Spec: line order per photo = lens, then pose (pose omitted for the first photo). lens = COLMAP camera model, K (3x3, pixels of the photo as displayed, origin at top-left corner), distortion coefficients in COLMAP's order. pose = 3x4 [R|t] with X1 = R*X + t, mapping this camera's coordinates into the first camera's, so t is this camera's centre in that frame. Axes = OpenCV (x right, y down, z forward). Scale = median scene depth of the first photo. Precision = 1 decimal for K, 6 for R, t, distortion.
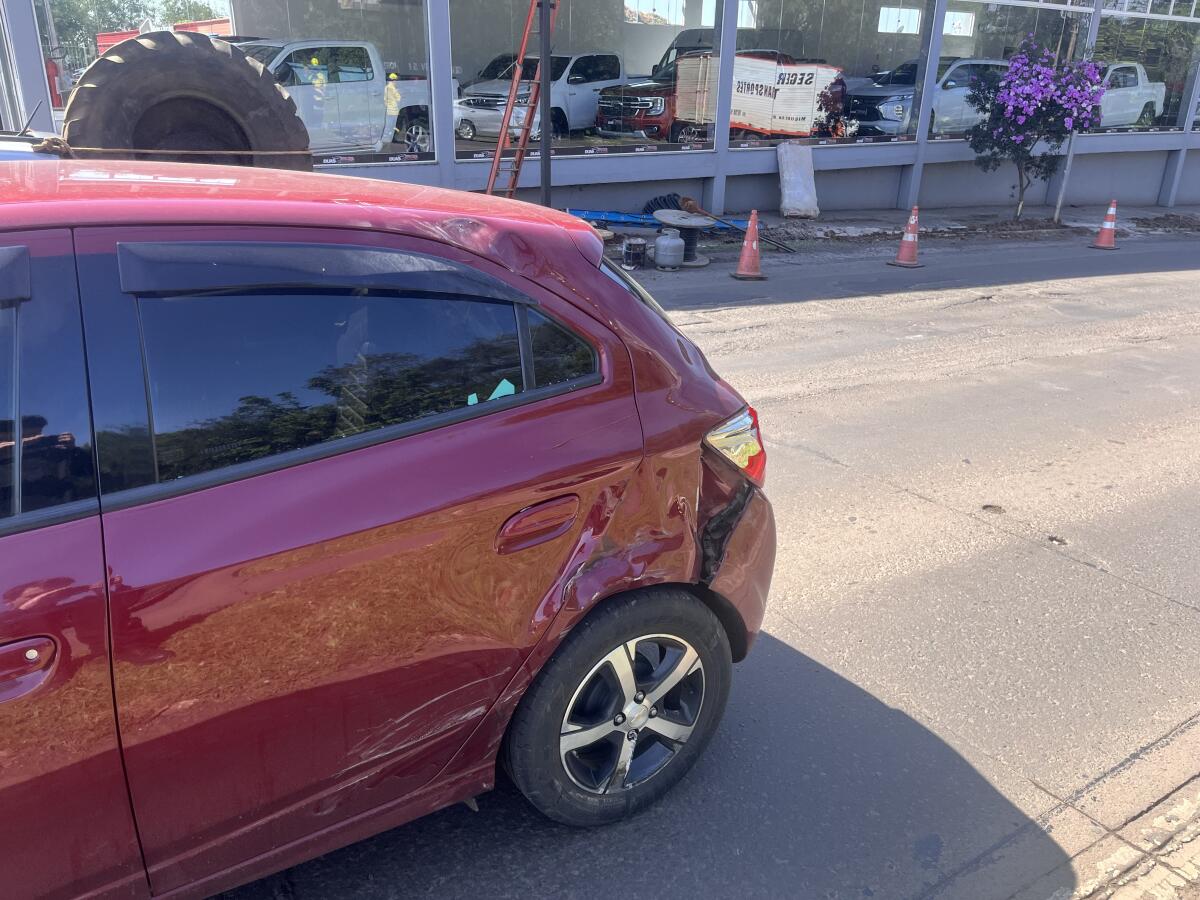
lens RADIAL K [[920.3, 0, 595.2], [0, 920.3, 447.2], [0, 0, 1]] dist [0.066769, -0.064492]
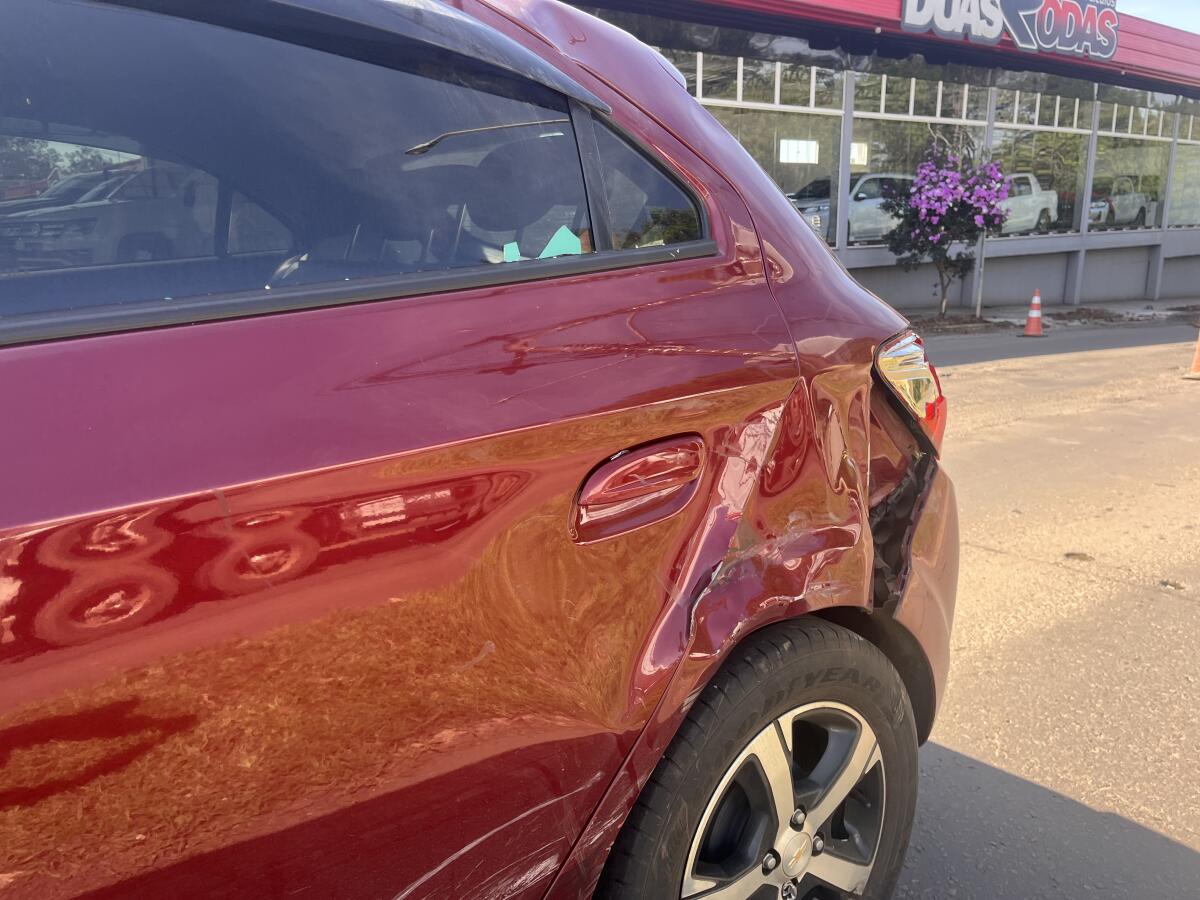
lens RADIAL K [[920.3, 0, 595.4], [0, 920.3, 450.0], [0, 0, 1]] dist [0.066769, -0.064492]
pose [[0.995297, -0.056838, 0.078449, -0.059570], [0.067210, 0.988339, -0.136637, 0.061702], [-0.069768, 0.141267, 0.987510, 0.218910]]
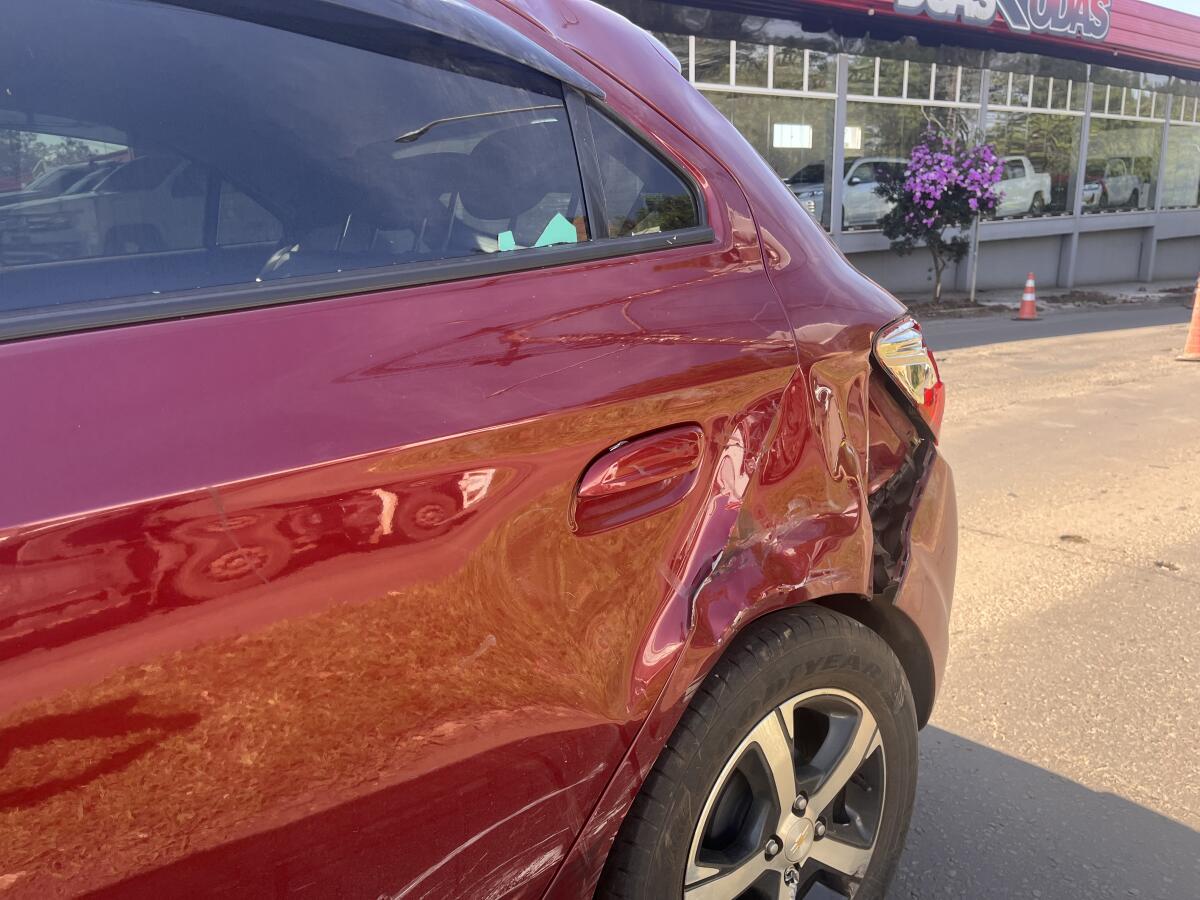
lens RADIAL K [[920.3, 0, 601.4], [0, 920.3, 458.4], [0, 0, 1]] dist [0.066769, -0.064492]
pose [[0.993588, -0.071582, 0.087516, -0.059999], [0.081455, 0.990020, -0.115005, 0.060902], [-0.078410, 0.121396, 0.989502, 0.220740]]
